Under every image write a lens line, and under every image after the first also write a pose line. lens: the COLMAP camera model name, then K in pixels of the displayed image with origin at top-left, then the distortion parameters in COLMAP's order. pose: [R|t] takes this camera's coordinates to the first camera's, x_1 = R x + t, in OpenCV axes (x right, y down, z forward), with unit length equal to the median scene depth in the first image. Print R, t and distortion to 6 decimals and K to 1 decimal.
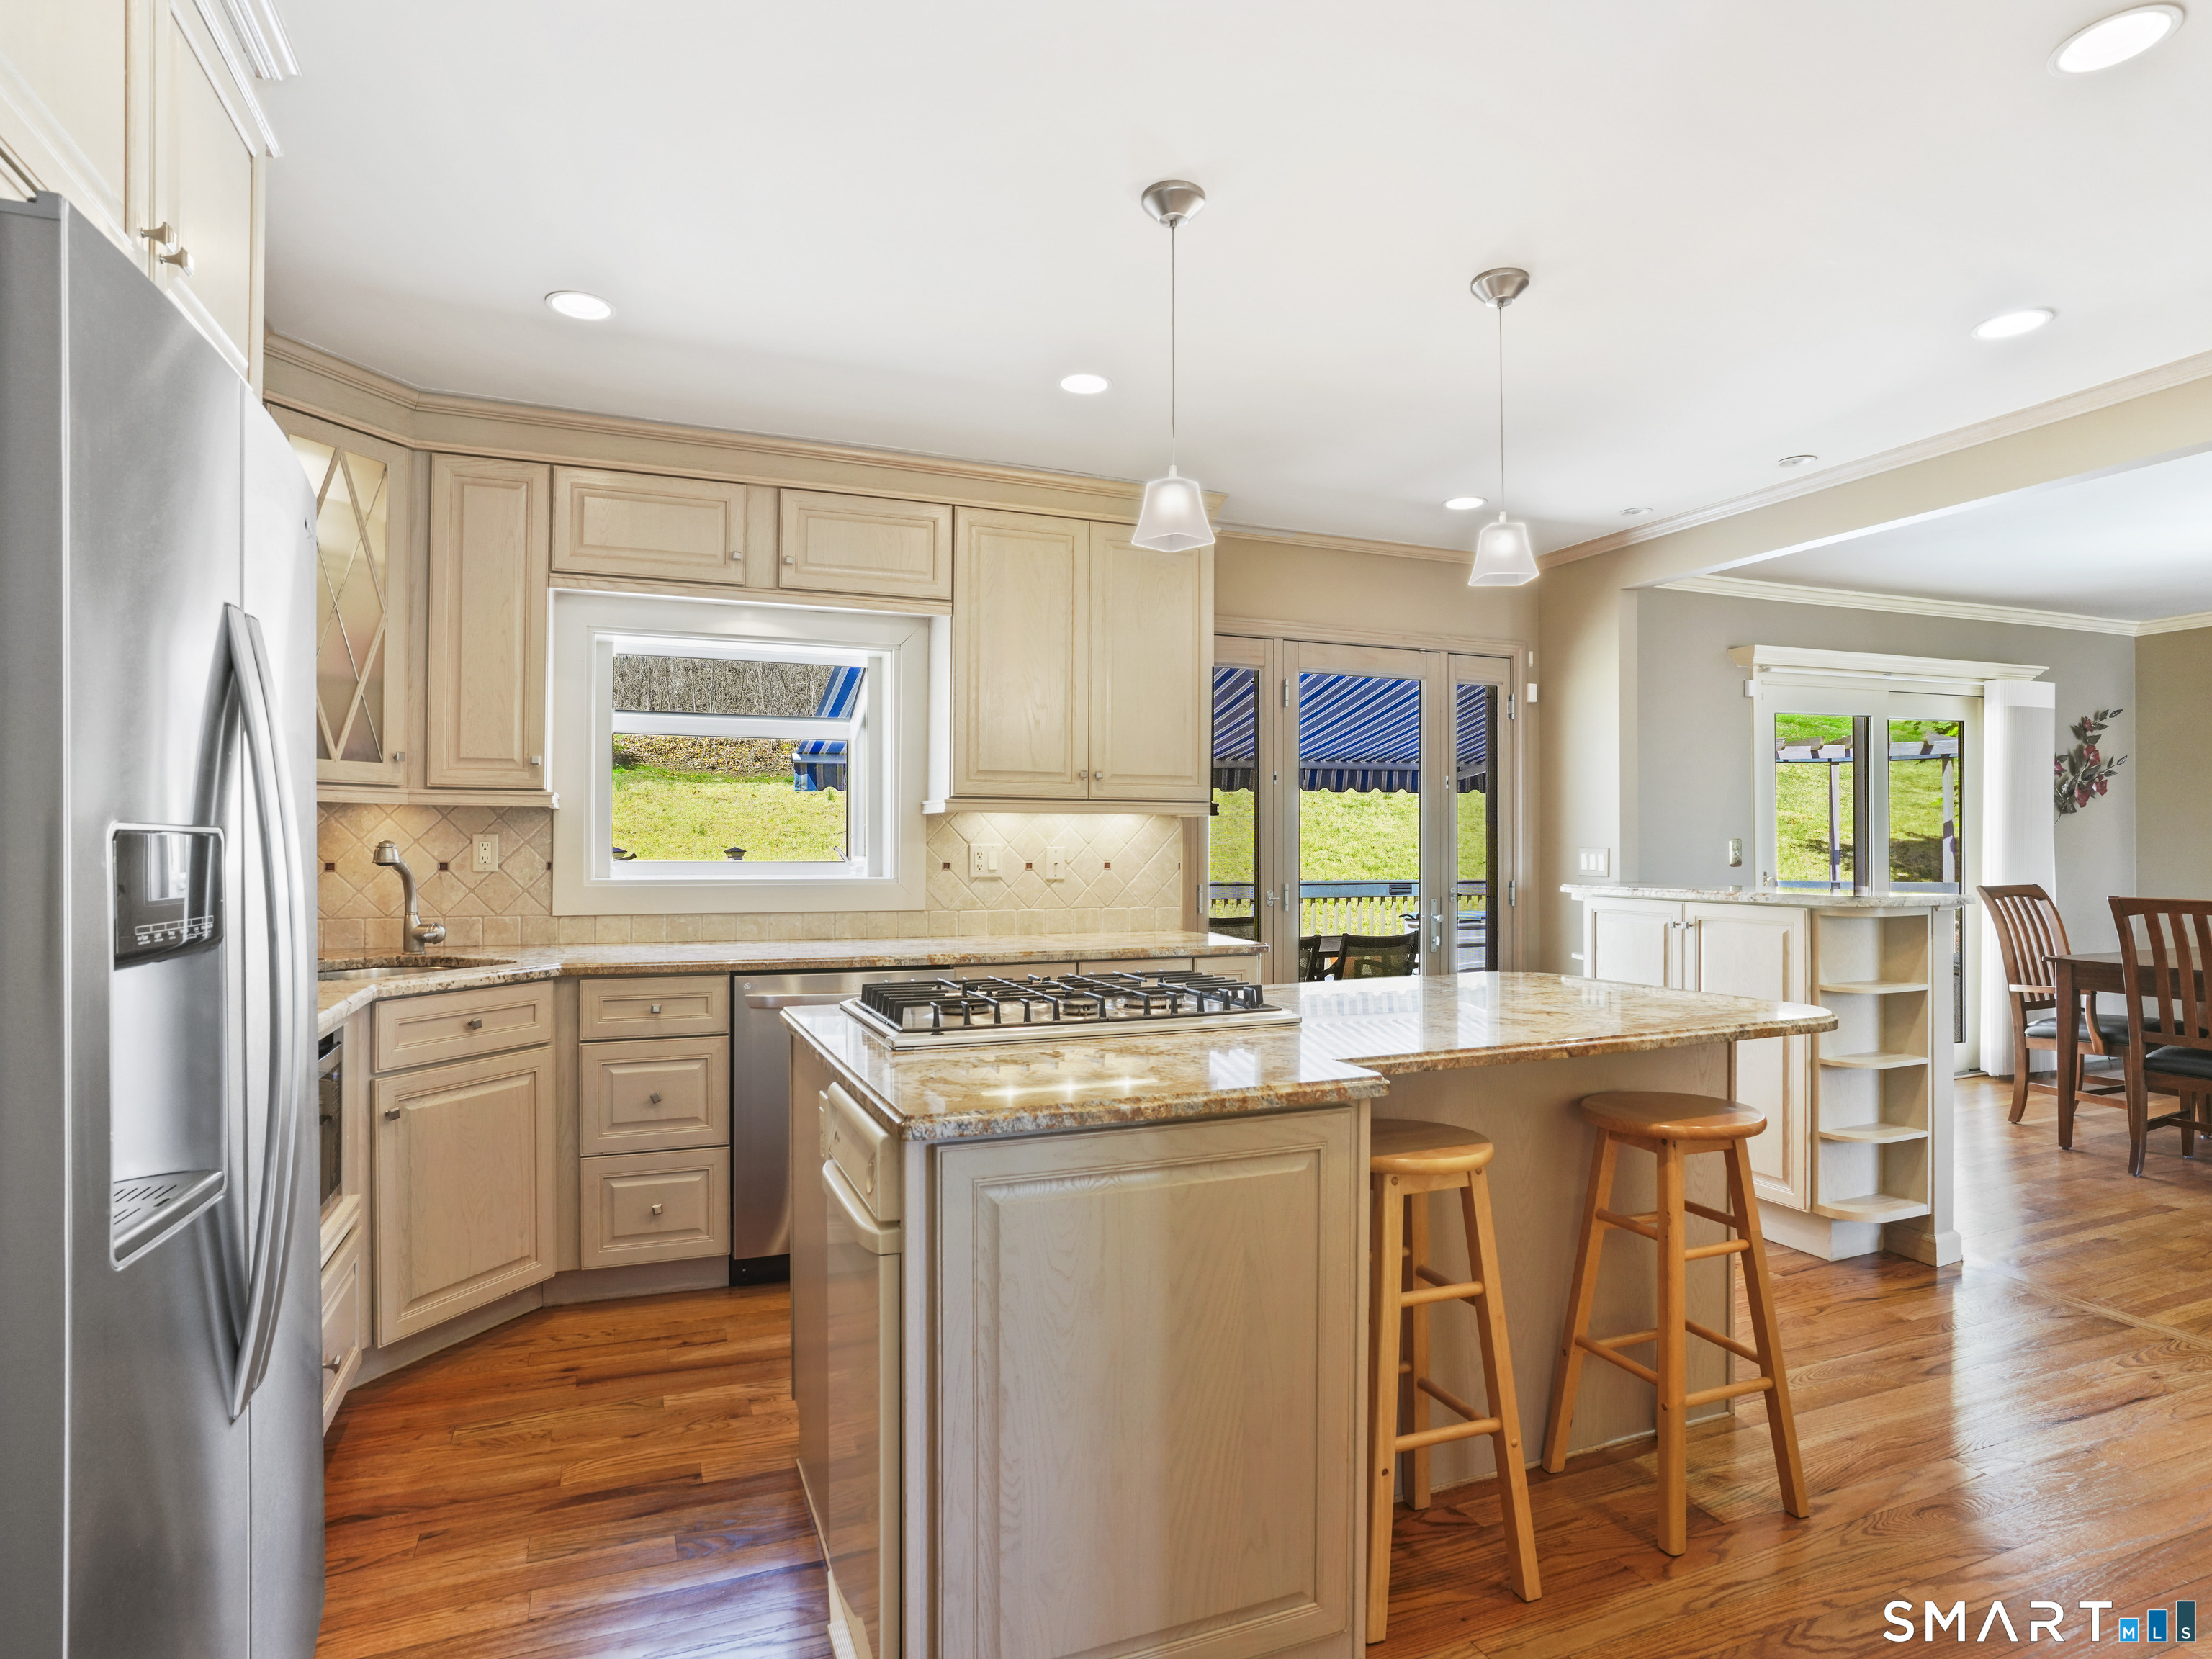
lens RADIAL K [[1207.0, 0, 1096.7], [0, 1207.0, 834.6], [0, 0, 1]] dist [-0.064065, 0.037874]
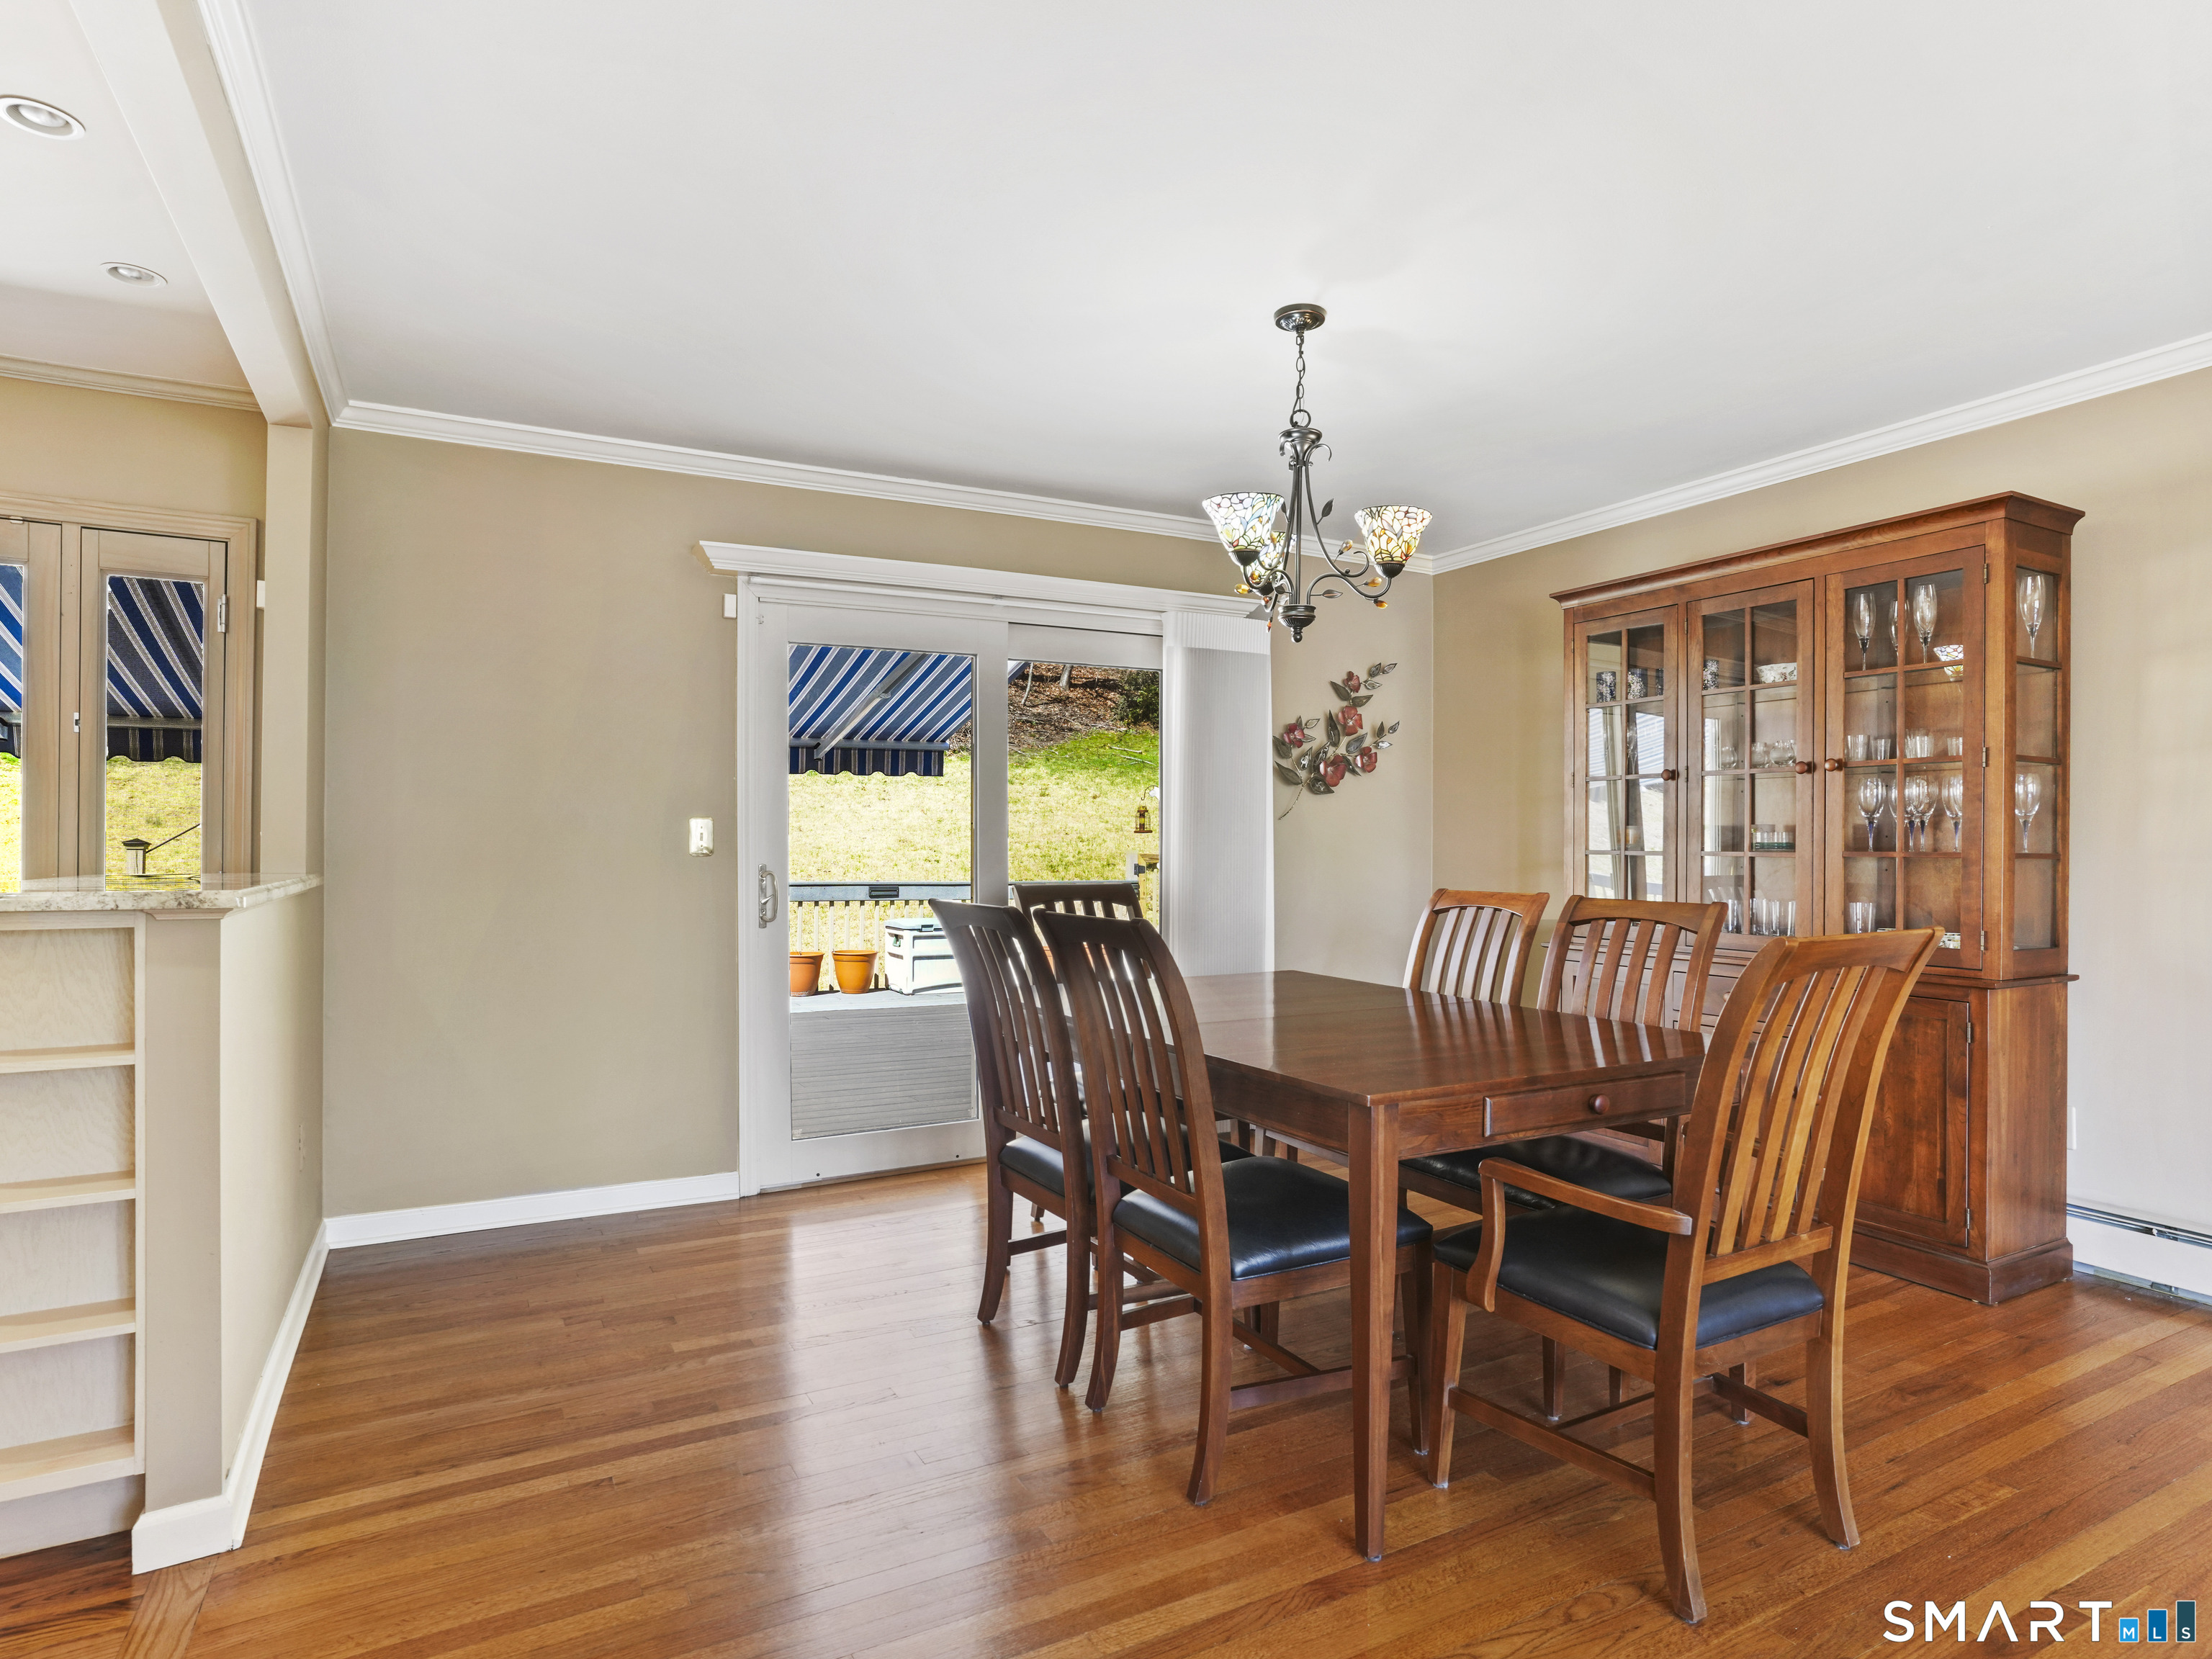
lens RADIAL K [[1207.0, 0, 1096.7], [0, 1207.0, 834.6], [0, 0, 1]] dist [-0.064065, 0.037874]
pose [[0.993920, 0.008435, 0.109784, 0.589608], [-0.008046, 0.999960, -0.003986, 0.012305], [-0.109813, 0.003079, 0.993947, 0.228685]]
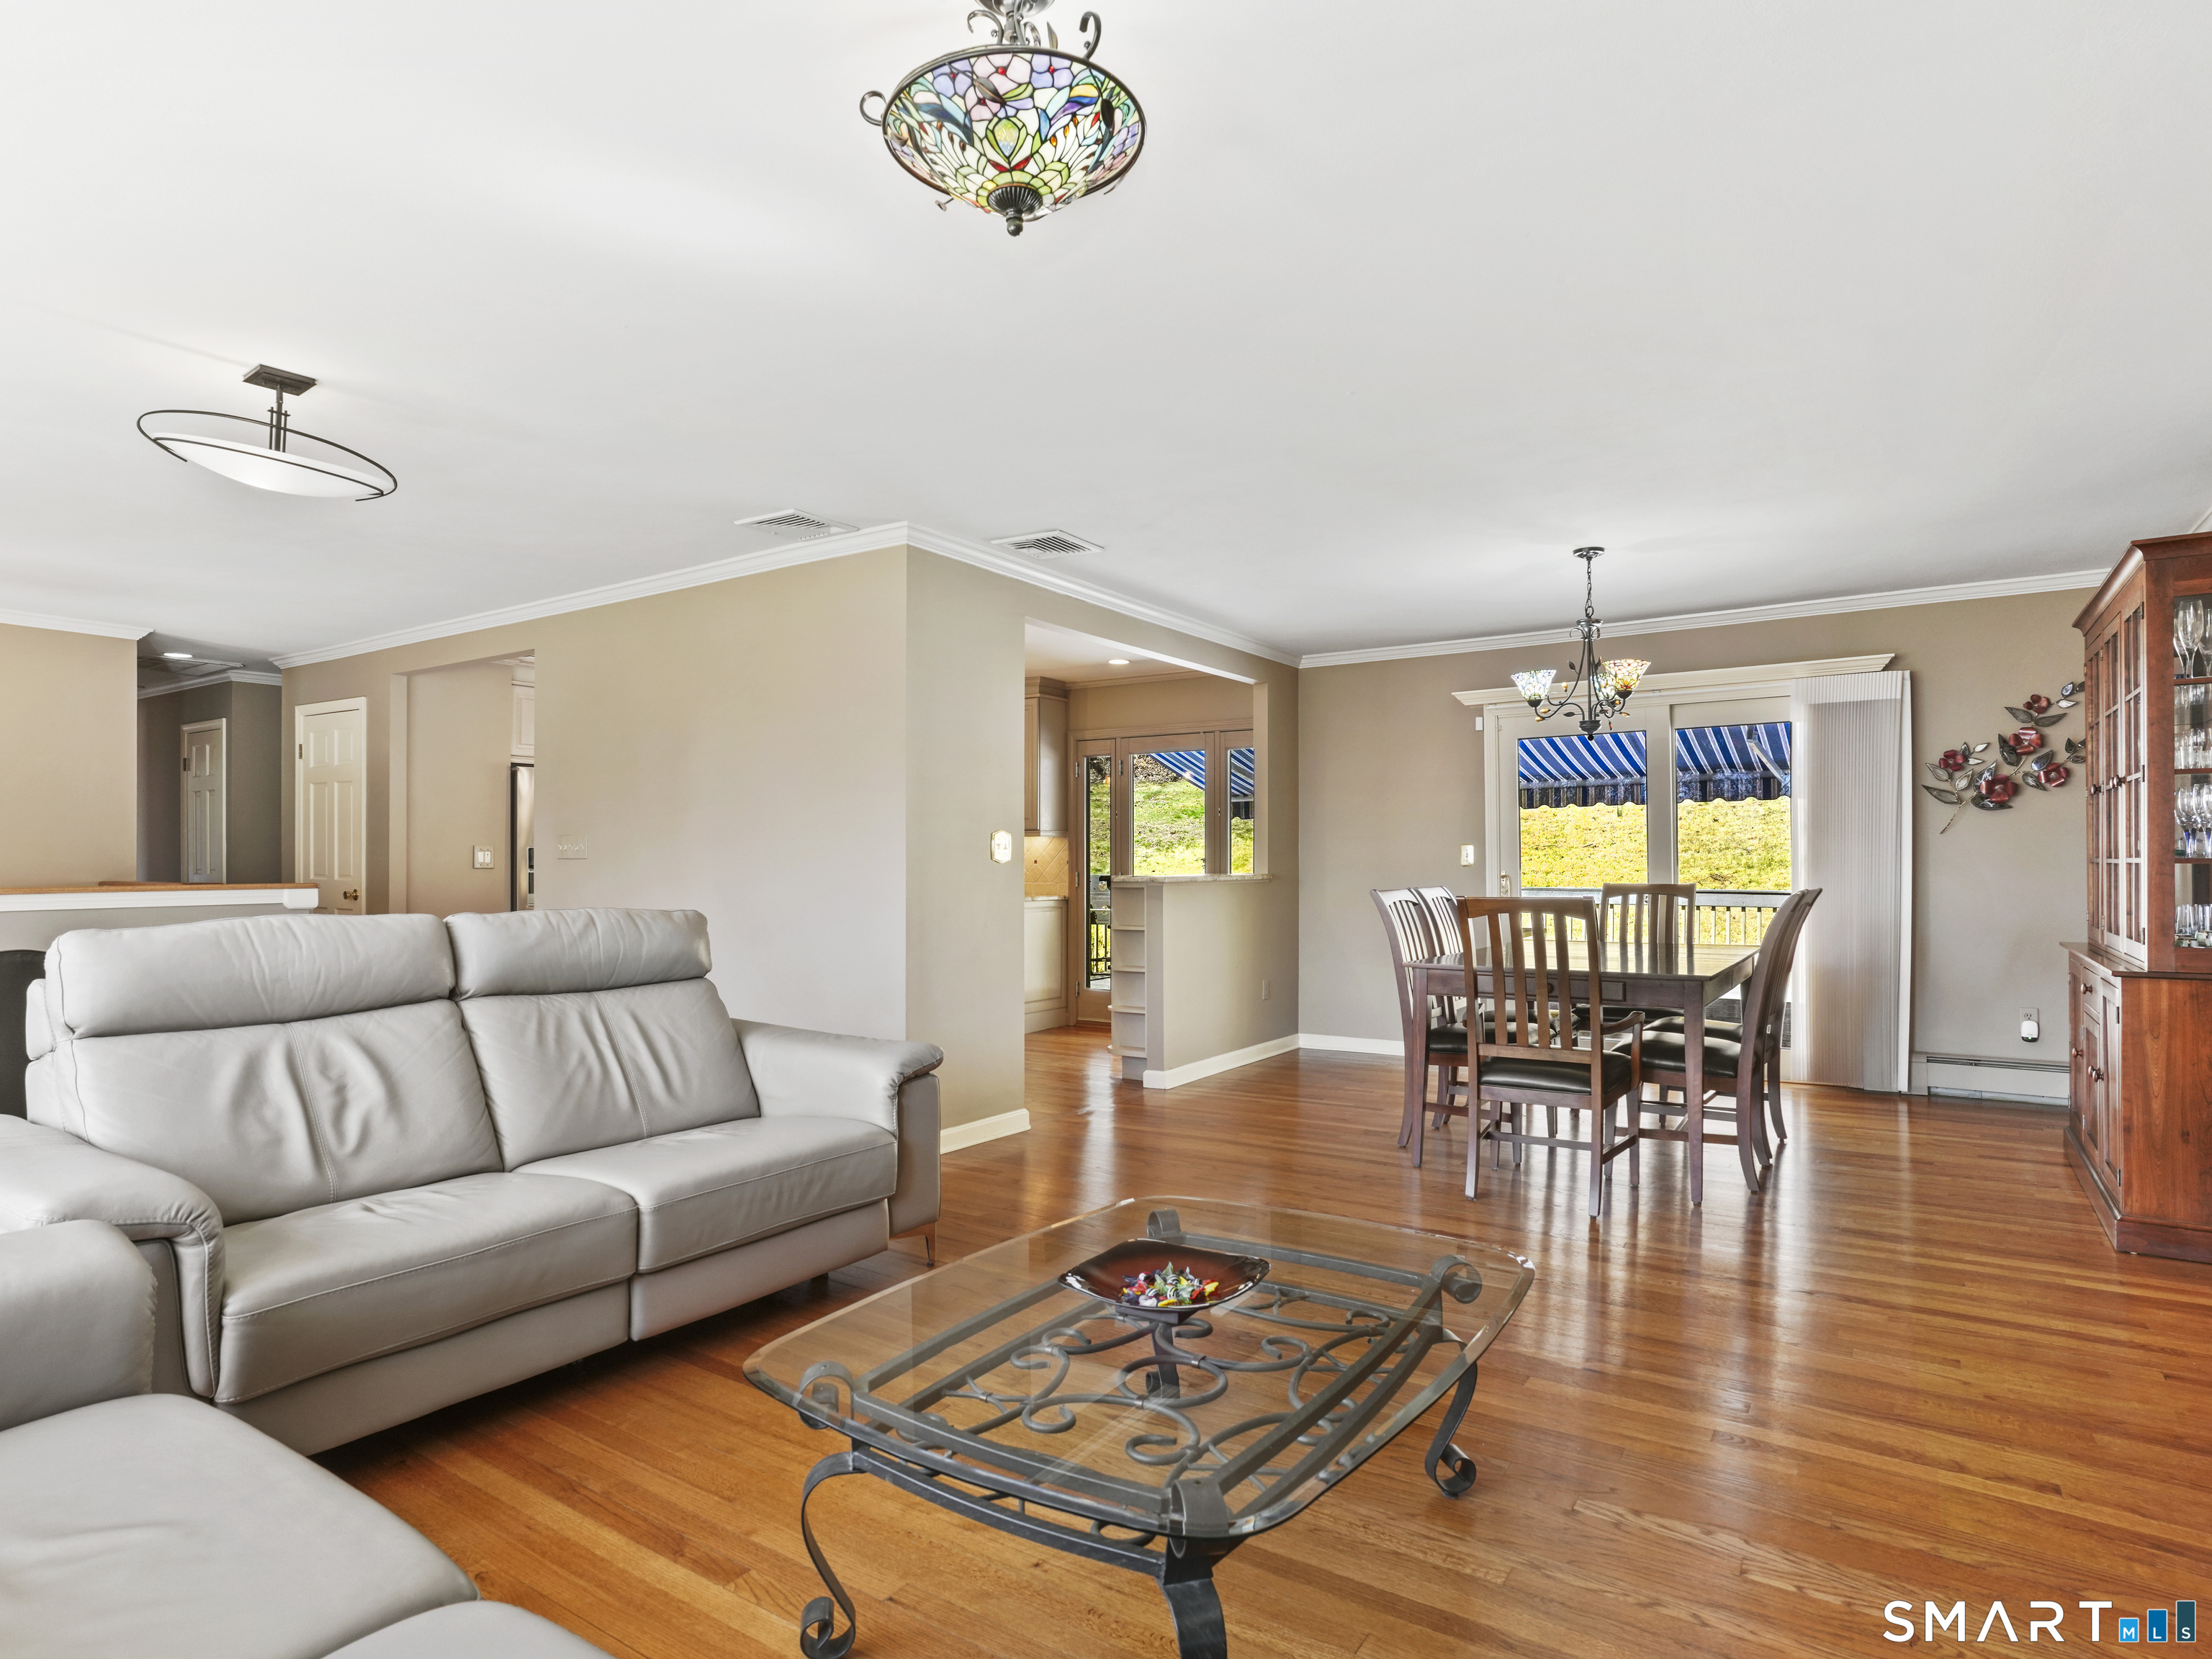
lens RADIAL K [[1207.0, 0, 1096.7], [0, 1207.0, 834.6], [0, 0, 1]] dist [-0.064065, 0.037874]
pose [[0.564279, -0.017383, -0.825401, 1.156100], [0.007089, 0.999843, -0.016211, 0.008284], [0.825554, 0.003296, 0.564314, -0.028613]]
